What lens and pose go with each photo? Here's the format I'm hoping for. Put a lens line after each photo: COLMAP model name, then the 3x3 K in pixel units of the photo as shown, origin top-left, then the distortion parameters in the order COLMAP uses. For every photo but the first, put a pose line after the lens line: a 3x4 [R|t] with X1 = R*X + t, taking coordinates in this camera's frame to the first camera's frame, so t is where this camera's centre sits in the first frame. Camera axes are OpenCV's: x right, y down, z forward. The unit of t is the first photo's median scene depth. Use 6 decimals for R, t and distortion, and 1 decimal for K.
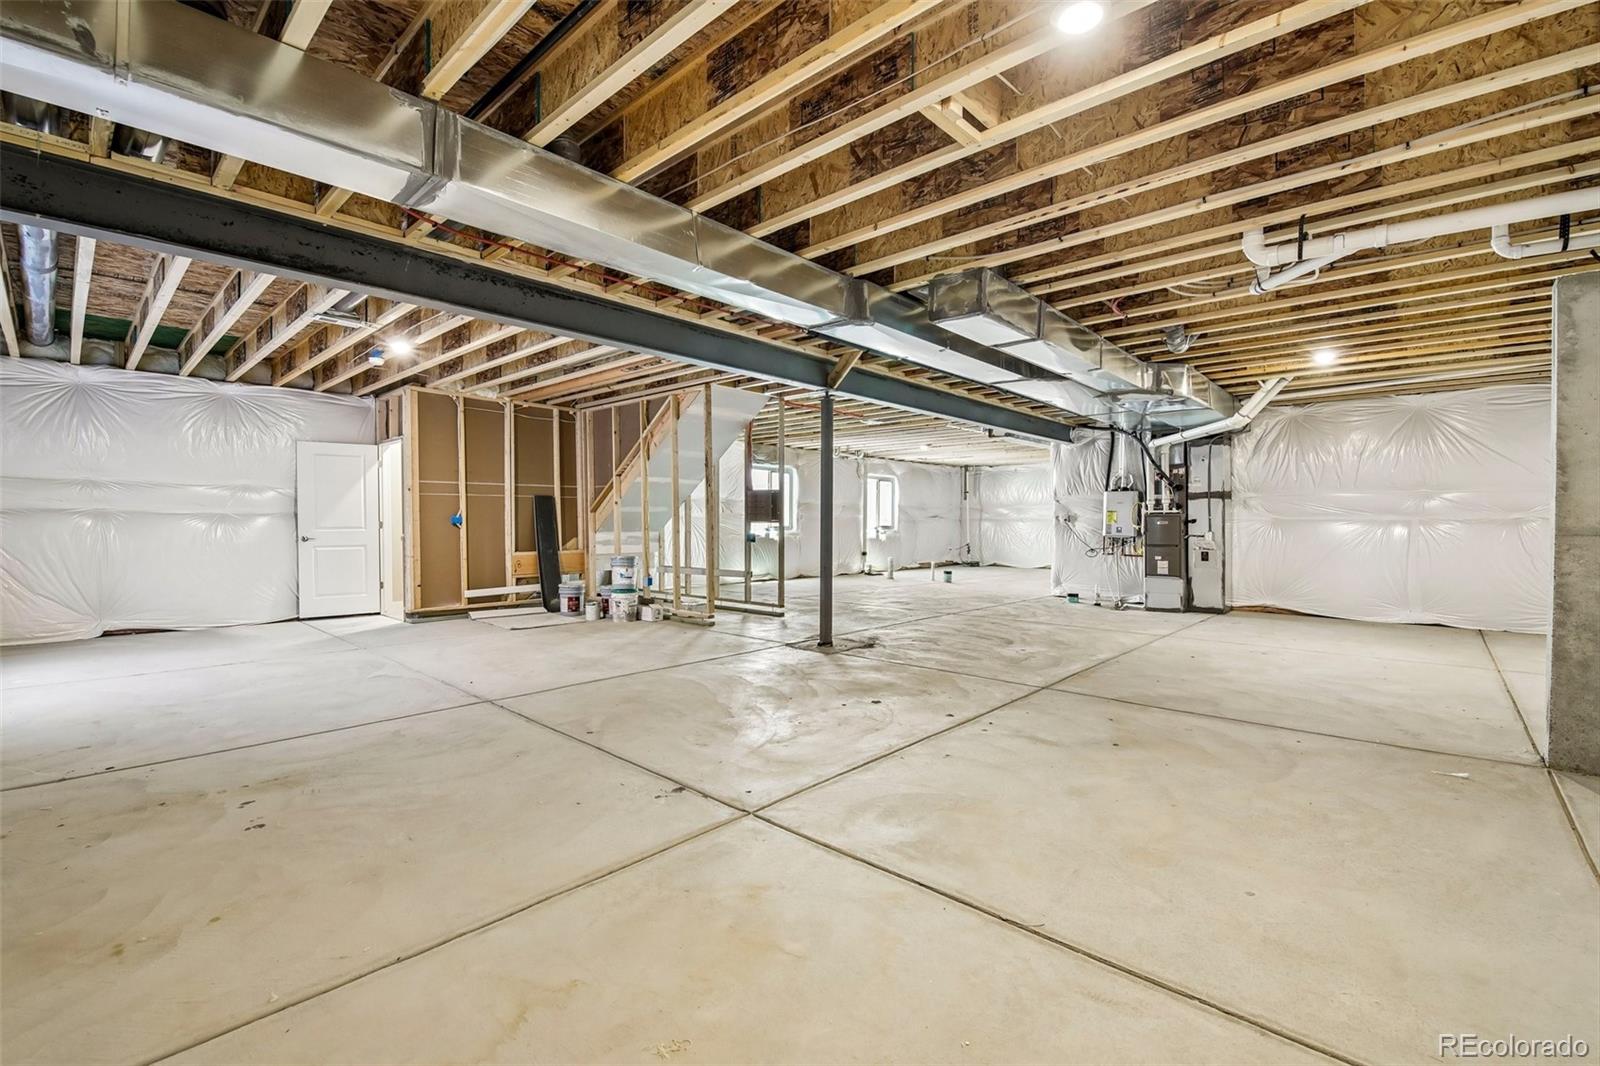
lens RADIAL K [[690.8, 0, 799.6], [0, 690.8, 532.2], [0, 0, 1]] dist [-0.005218, -0.008323]
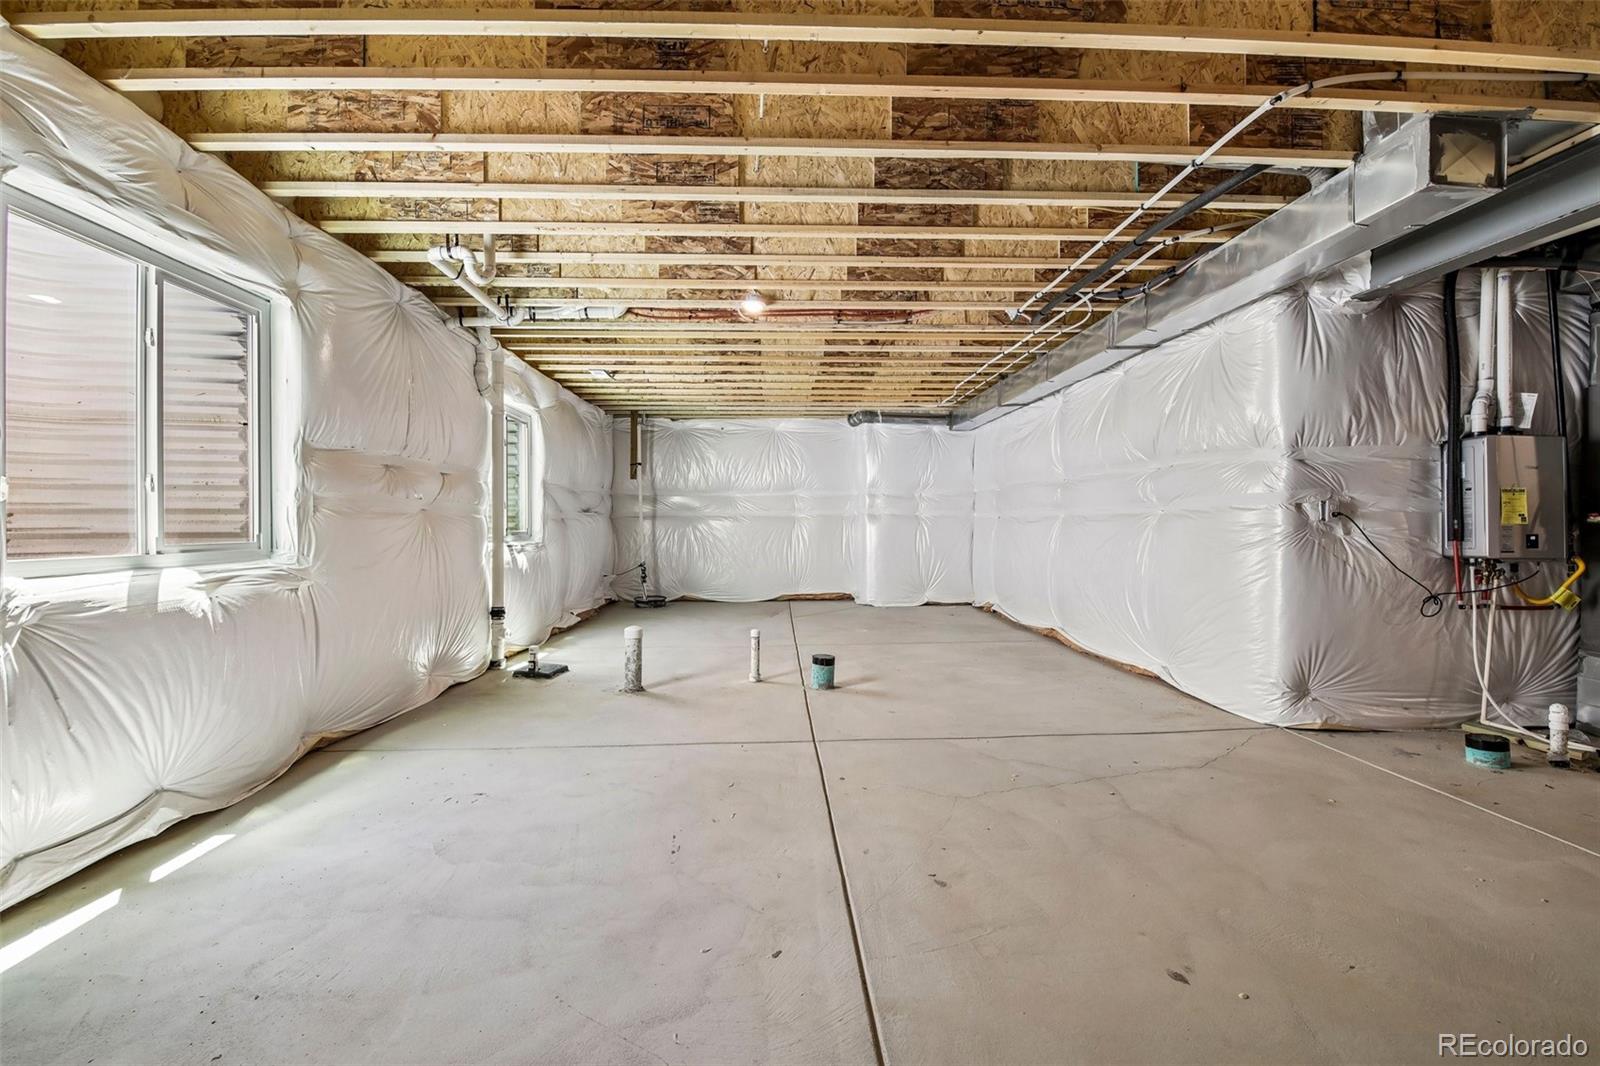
lens RADIAL K [[690.8, 0, 795.7], [0, 690.8, 526.2], [0, 0, 1]] dist [-0.005218, -0.008323]
pose [[0.715908, -0.006510, 0.698164, -0.045971], [0.012251, 0.999920, -0.003238, -0.010827], [-0.698087, 0.010871, 0.715930, 0.708549]]
